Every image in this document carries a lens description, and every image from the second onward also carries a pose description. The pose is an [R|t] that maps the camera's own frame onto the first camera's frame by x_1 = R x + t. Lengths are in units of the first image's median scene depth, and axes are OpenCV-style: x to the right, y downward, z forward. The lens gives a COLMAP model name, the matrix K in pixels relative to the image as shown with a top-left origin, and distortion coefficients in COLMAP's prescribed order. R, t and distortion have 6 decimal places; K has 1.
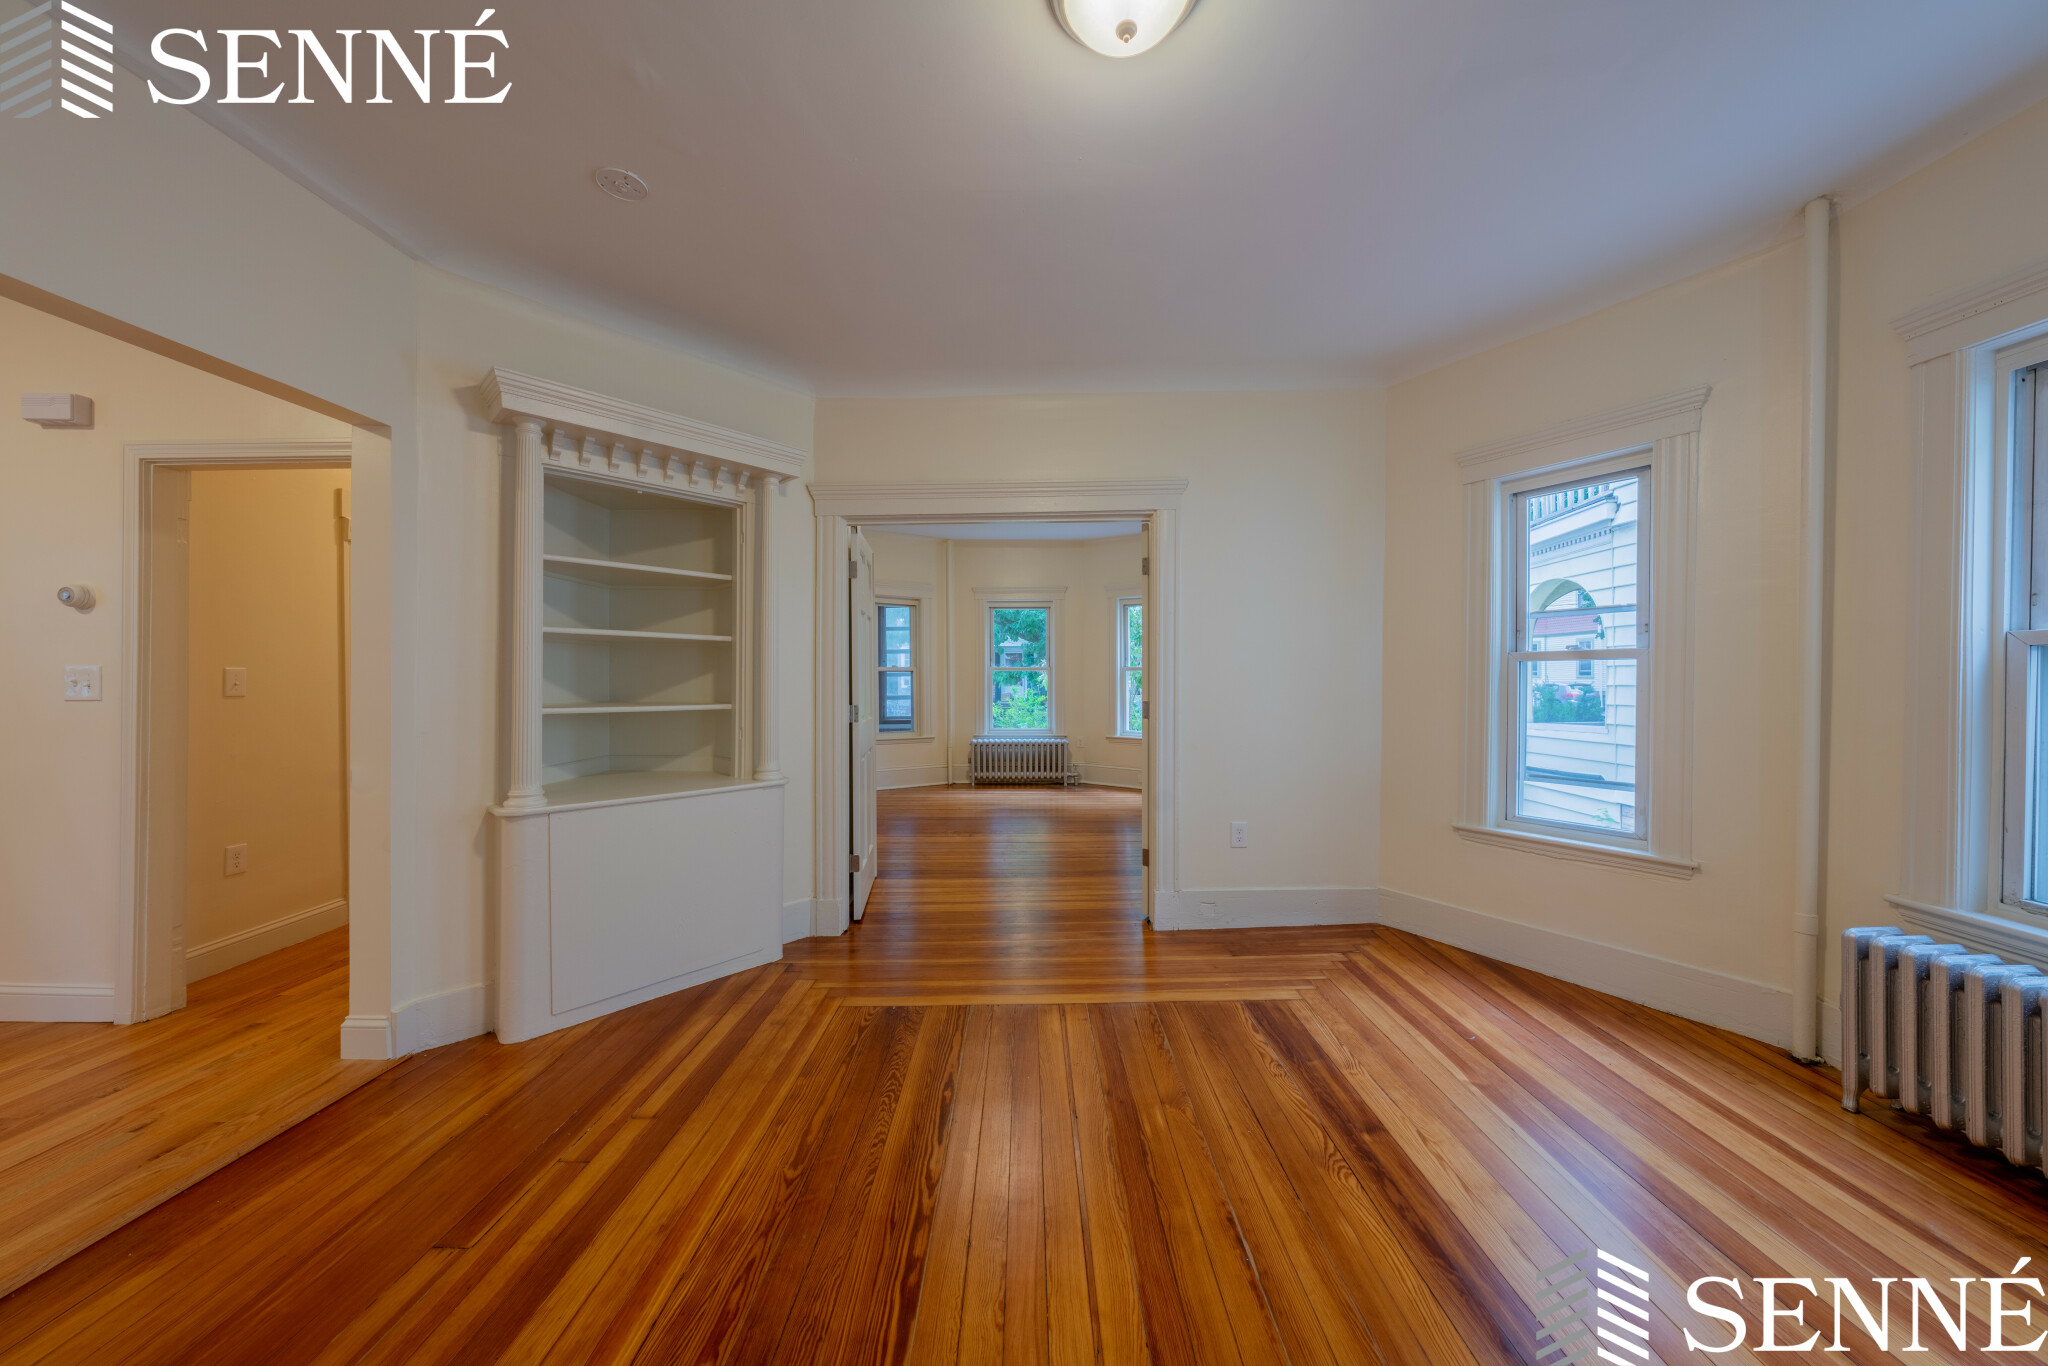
lens RADIAL K [[685.5, 0, 1020.4], [0, 685.5, 684.1], [0, 0, 1]] dist [-0.005209, -0.000137]
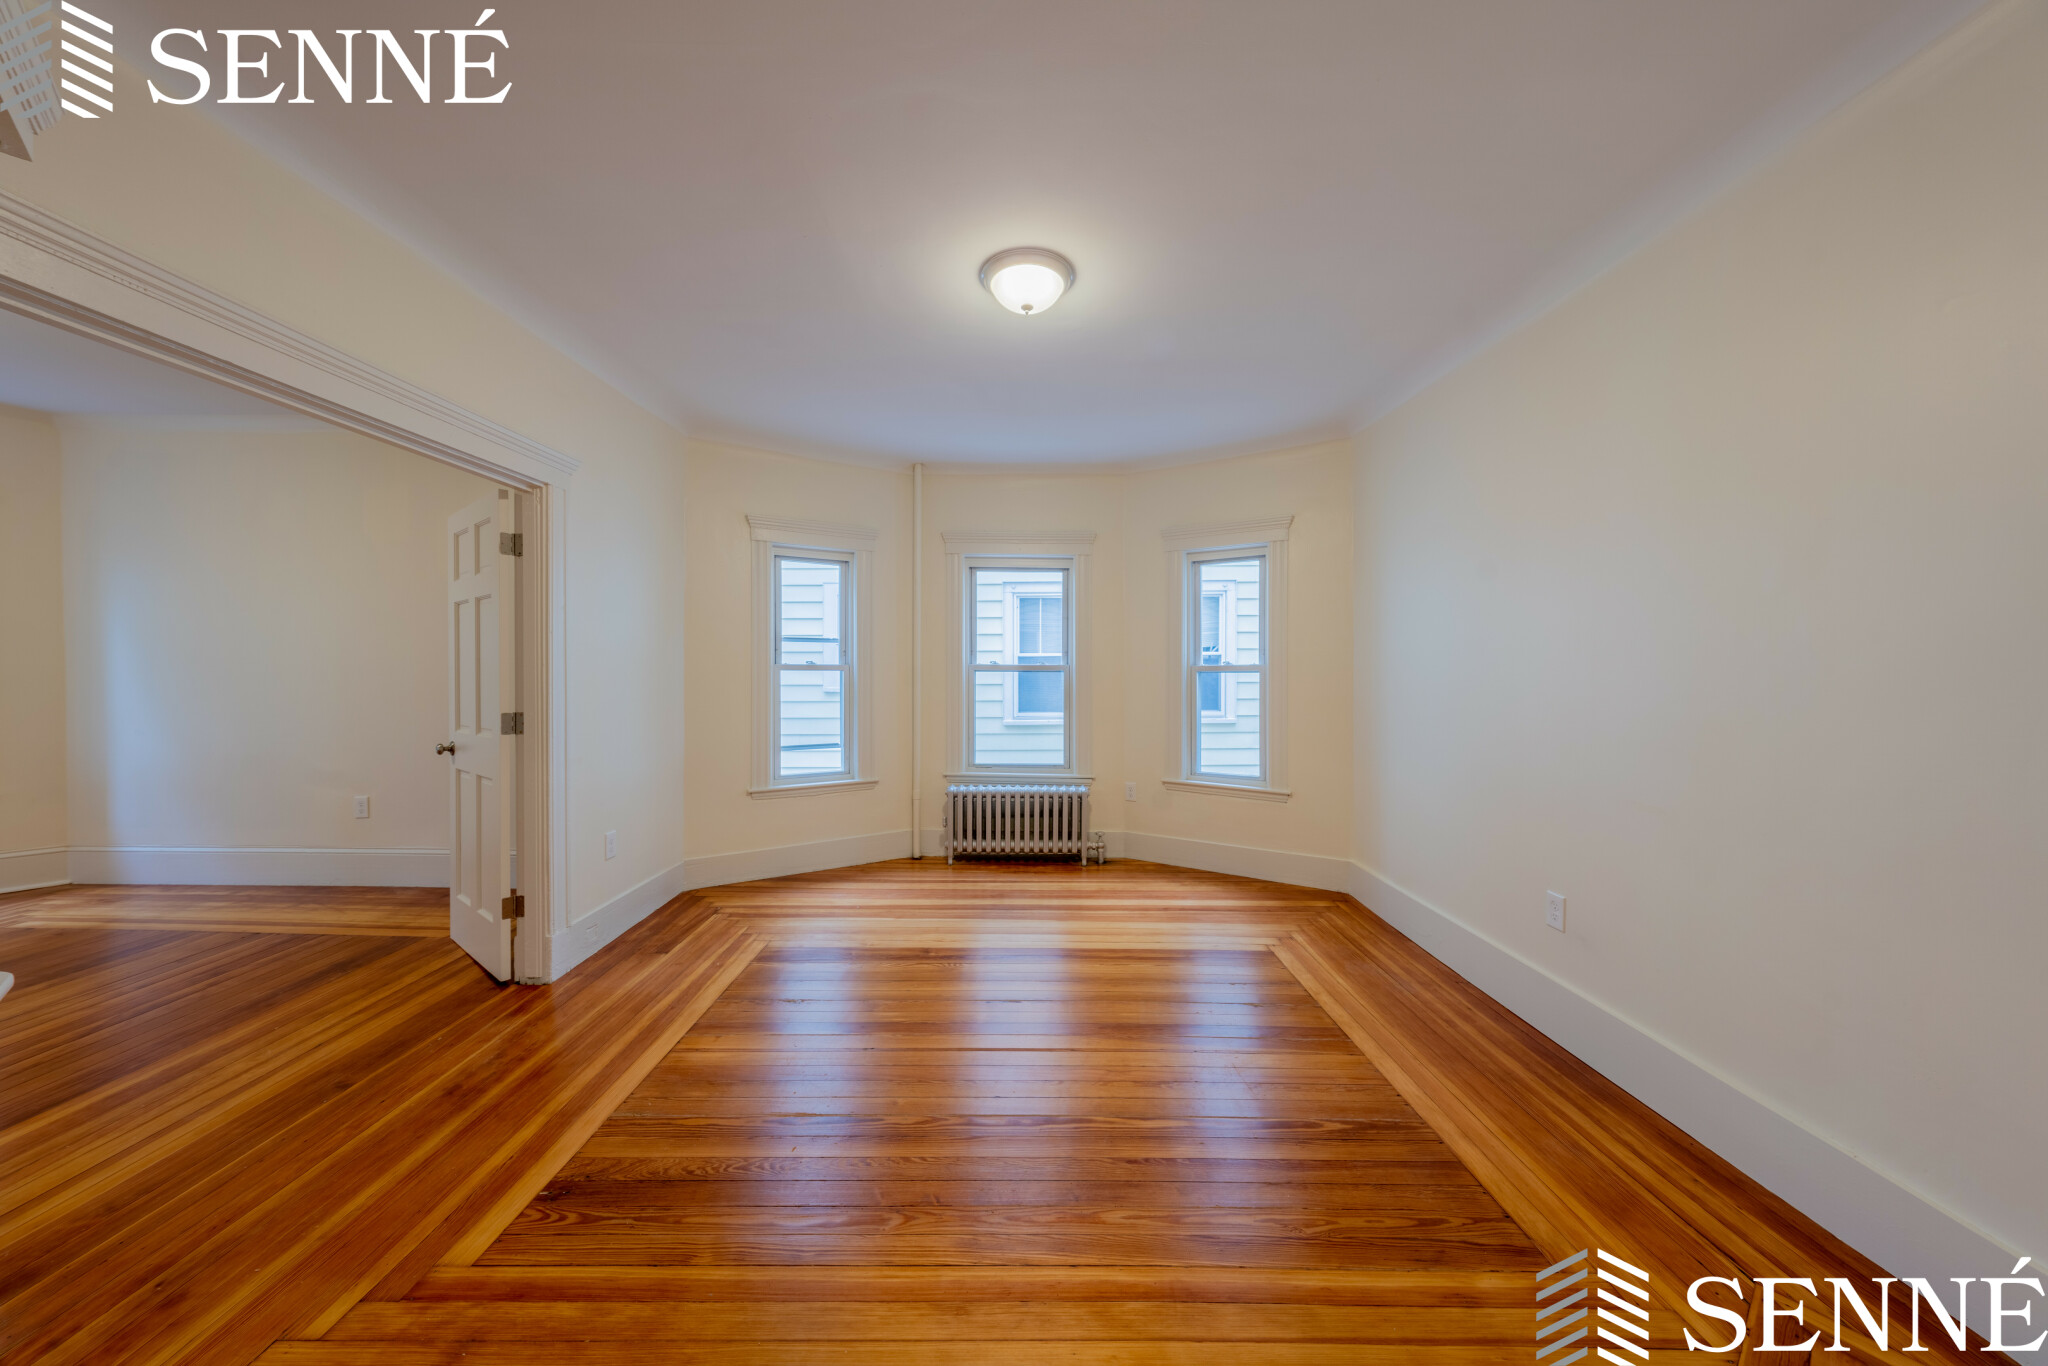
lens RADIAL K [[685.5, 0, 1020.4], [0, 685.5, 684.1], [0, 0, 1]] dist [-0.005209, -0.000137]
pose [[-0.007046, -0.007788, 0.999945, -0.792104], [0.006368, 0.999949, 0.007833, -0.013049], [-0.999955, 0.006423, -0.006996, 0.521288]]
